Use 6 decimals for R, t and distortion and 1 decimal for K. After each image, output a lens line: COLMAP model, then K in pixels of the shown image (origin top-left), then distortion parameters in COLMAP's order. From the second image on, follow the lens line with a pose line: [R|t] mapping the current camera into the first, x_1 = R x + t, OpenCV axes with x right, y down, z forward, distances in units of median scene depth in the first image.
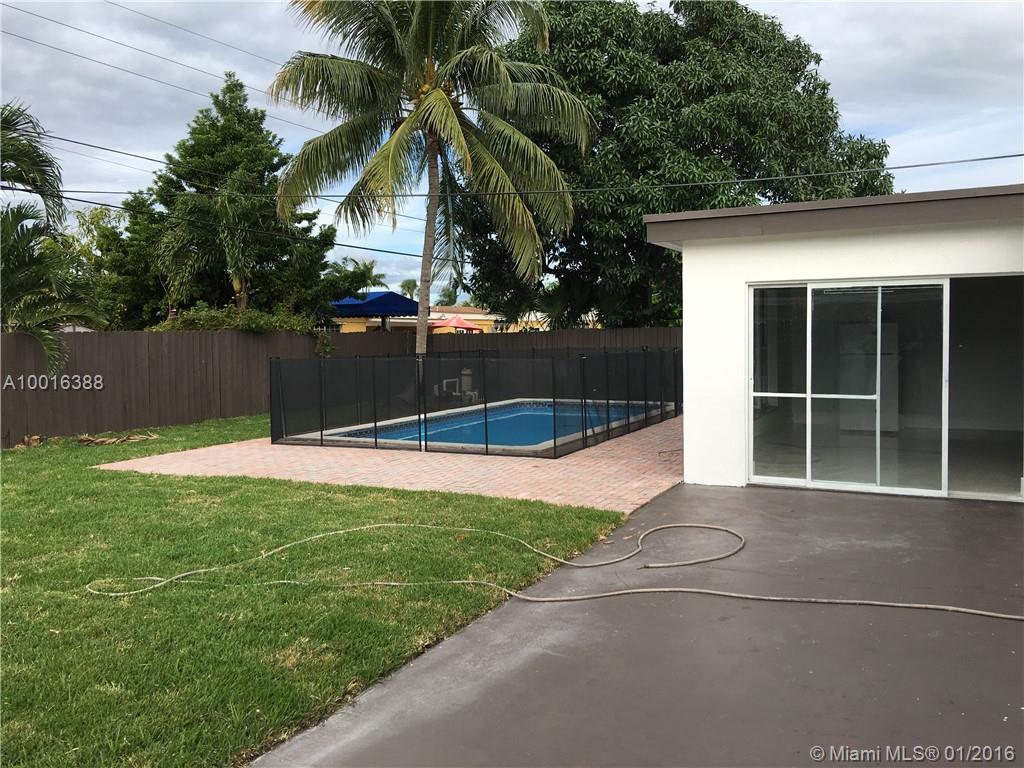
lens RADIAL K [[853.7, 0, 514.7], [0, 853.7, 380.7], [0, 0, 1]] dist [0.067192, -0.090873]
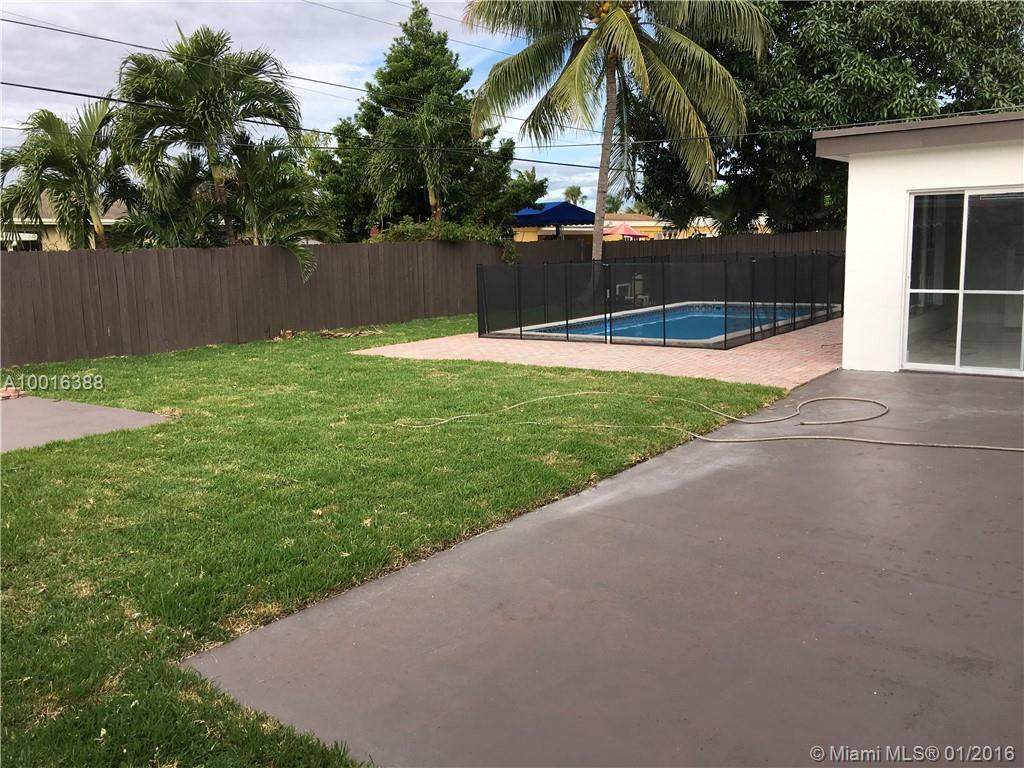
lens RADIAL K [[853.7, 0, 512.8], [0, 853.7, 380.5], [0, 0, 1]] dist [0.067192, -0.090873]
pose [[0.982408, 0.016110, -0.186050, -0.011483], [0.003751, 0.994369, 0.105910, 0.005543], [0.186709, -0.104745, 0.976815, -0.113147]]
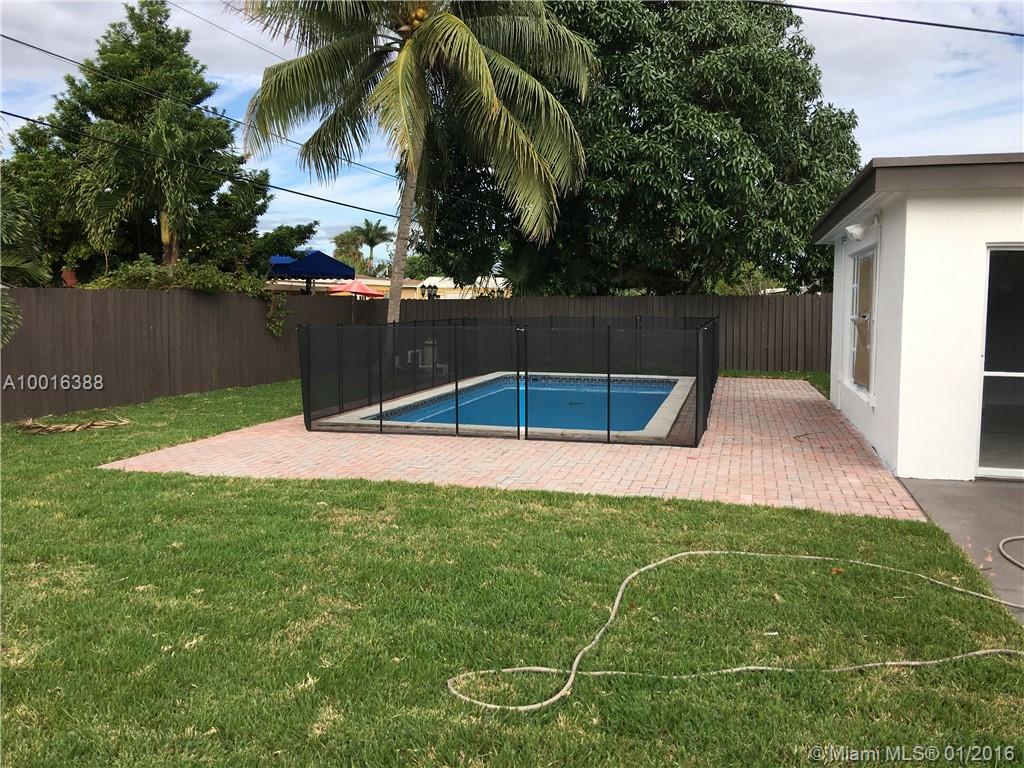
lens RADIAL K [[853.7, 0, 518.1], [0, 853.7, 377.3], [0, 0, 1]] dist [0.067192, -0.090873]
pose [[0.981312, -0.000376, 0.192424, -0.178728], [-0.005754, 0.999494, 0.031297, -0.002495], [-0.192338, -0.031819, 0.980813, 0.123169]]
